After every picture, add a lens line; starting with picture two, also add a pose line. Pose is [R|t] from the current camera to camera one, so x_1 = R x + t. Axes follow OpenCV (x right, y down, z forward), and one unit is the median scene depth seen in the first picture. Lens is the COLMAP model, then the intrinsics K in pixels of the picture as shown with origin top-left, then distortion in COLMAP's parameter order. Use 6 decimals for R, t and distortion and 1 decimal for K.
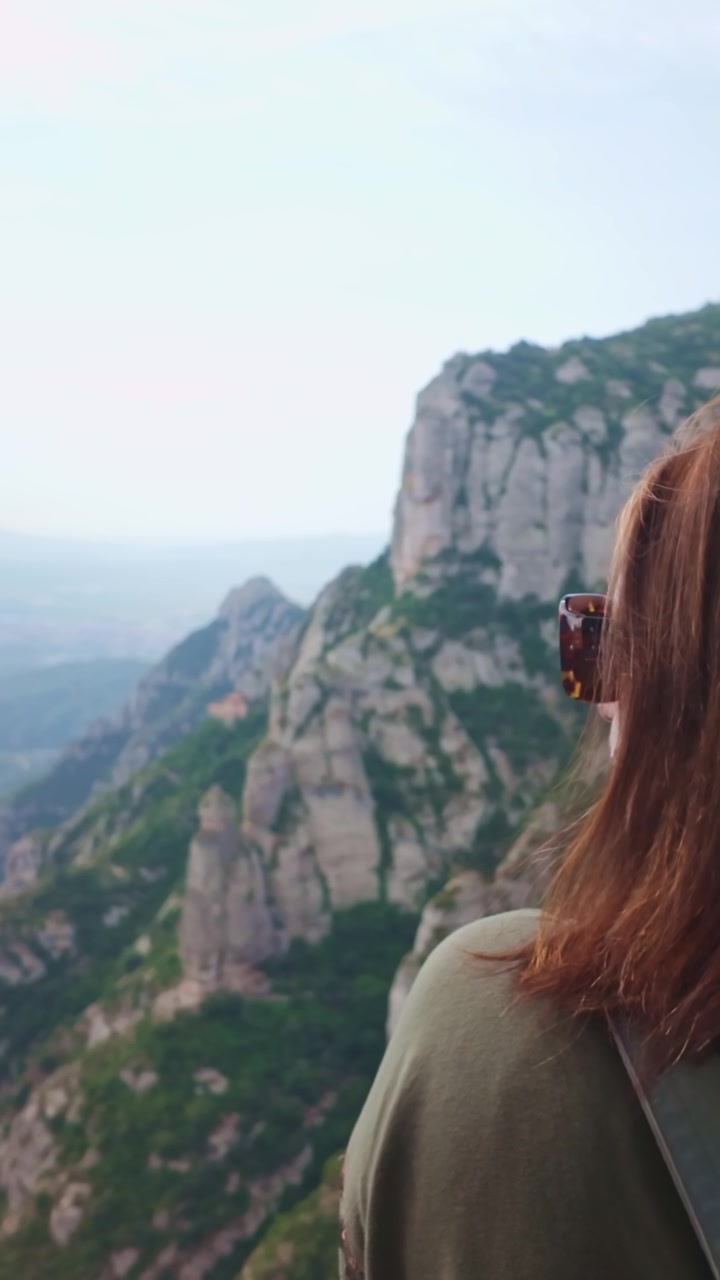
lens RADIAL K [[1037.2, 0, 358.5], [0, 1037.2, 642.4], [0, 0, 1]] dist [0.002684, -0.019693]
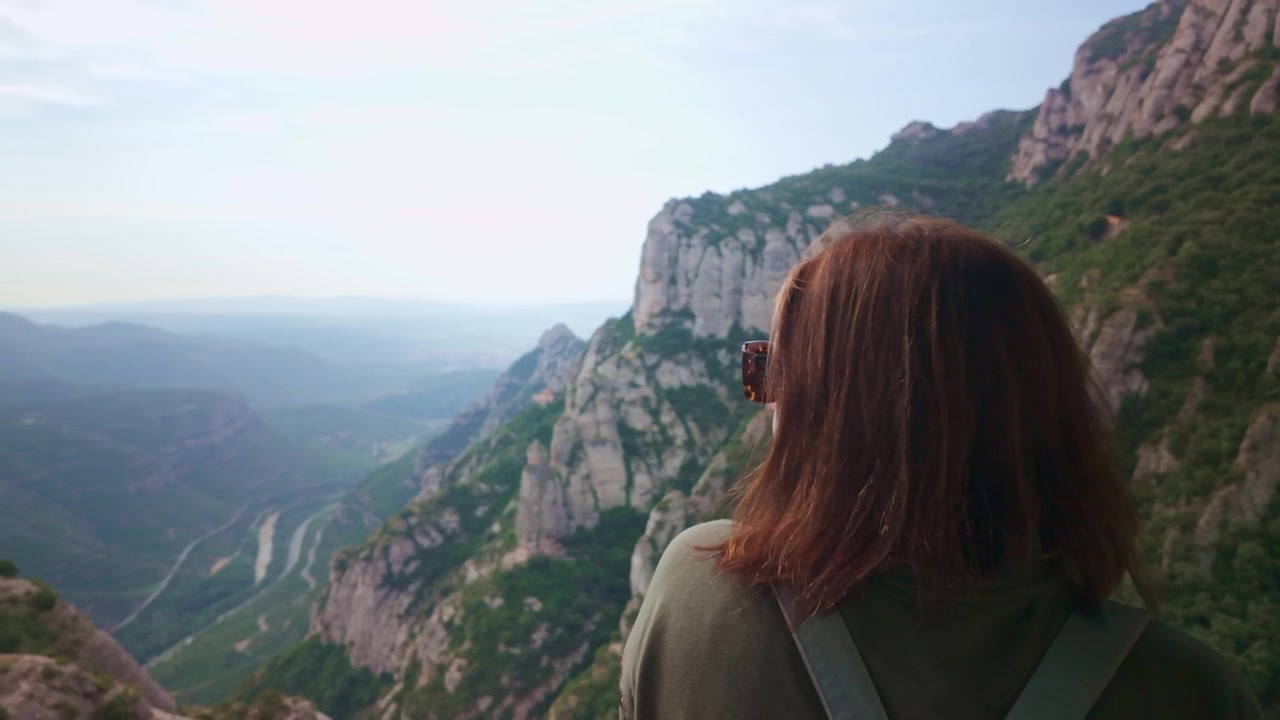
lens RADIAL K [[1037.2, 0, 641.8], [0, 1037.2, 358.8], [0, 0, 1]] dist [0.002684, -0.019693]
pose [[0.994829, 0.006820, -0.101334, 0.226461], [-0.006338, 0.999967, 0.005080, -0.013020], [0.101365, -0.004412, 0.994839, -0.772678]]
